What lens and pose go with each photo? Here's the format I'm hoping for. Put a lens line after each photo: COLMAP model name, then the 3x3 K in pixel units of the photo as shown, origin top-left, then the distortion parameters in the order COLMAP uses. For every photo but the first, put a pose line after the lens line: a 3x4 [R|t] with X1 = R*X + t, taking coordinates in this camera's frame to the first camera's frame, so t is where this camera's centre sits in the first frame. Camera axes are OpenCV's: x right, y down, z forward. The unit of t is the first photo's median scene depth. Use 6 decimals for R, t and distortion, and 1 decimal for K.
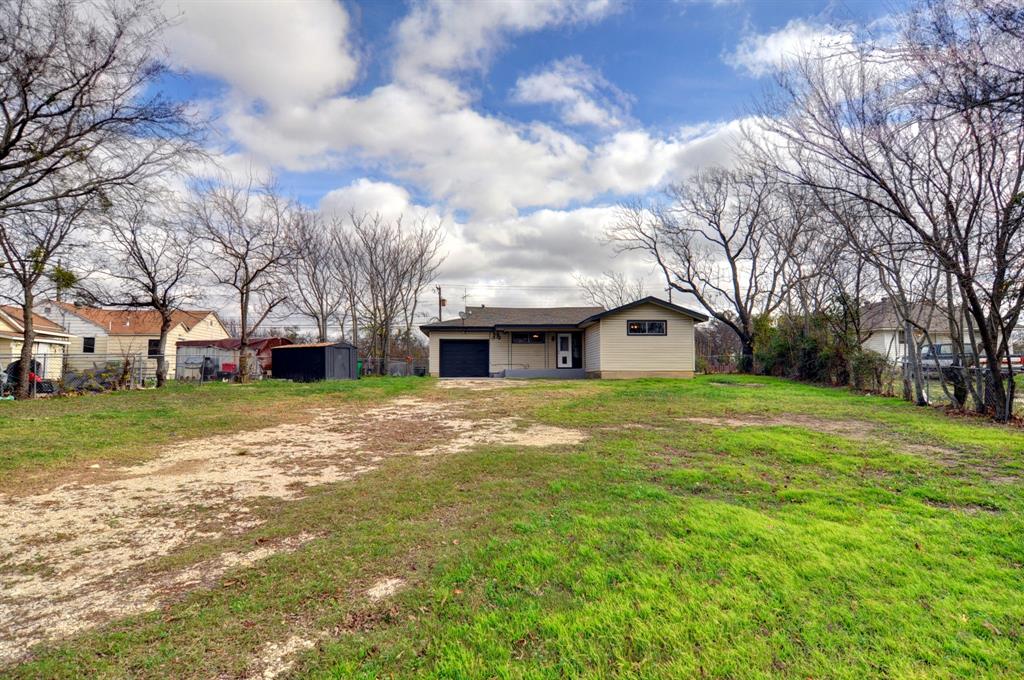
lens RADIAL K [[550.7, 0, 511.3], [0, 550.7, 341.2], [0, 0, 1]] dist [0.027300, -0.012845]
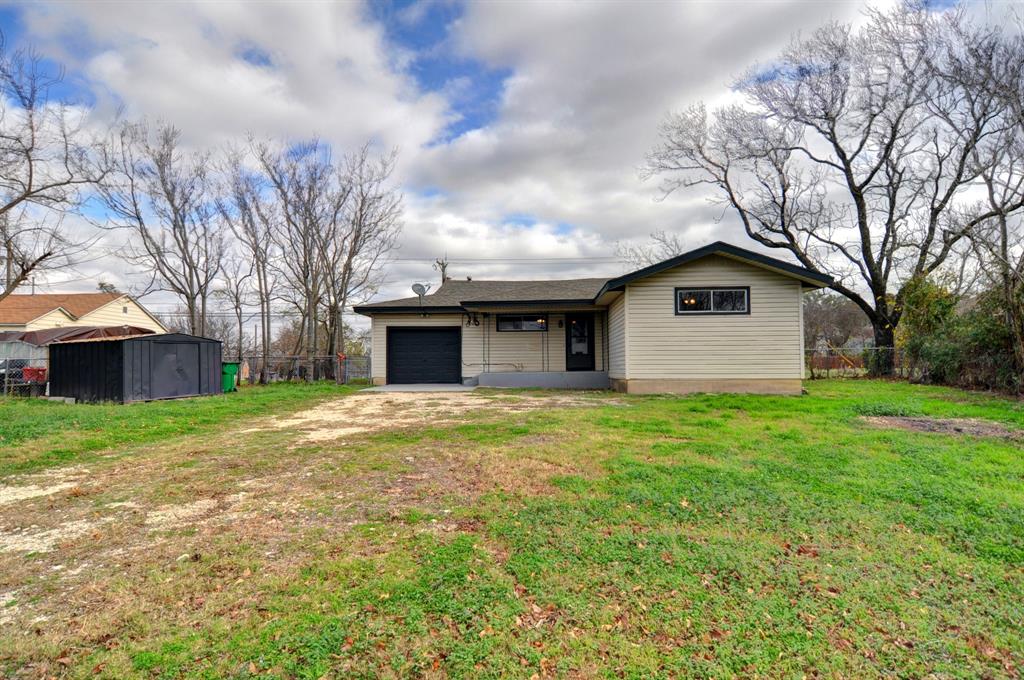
lens RADIAL K [[550.7, 0, 511.2], [0, 550.7, 337.7], [0, 0, 1]] dist [0.027300, -0.012845]
pose [[0.993540, -0.009125, -0.113112, 0.091094], [0.010520, 0.999876, 0.011745, 0.003699], [0.112991, -0.012859, 0.993513, 0.359264]]
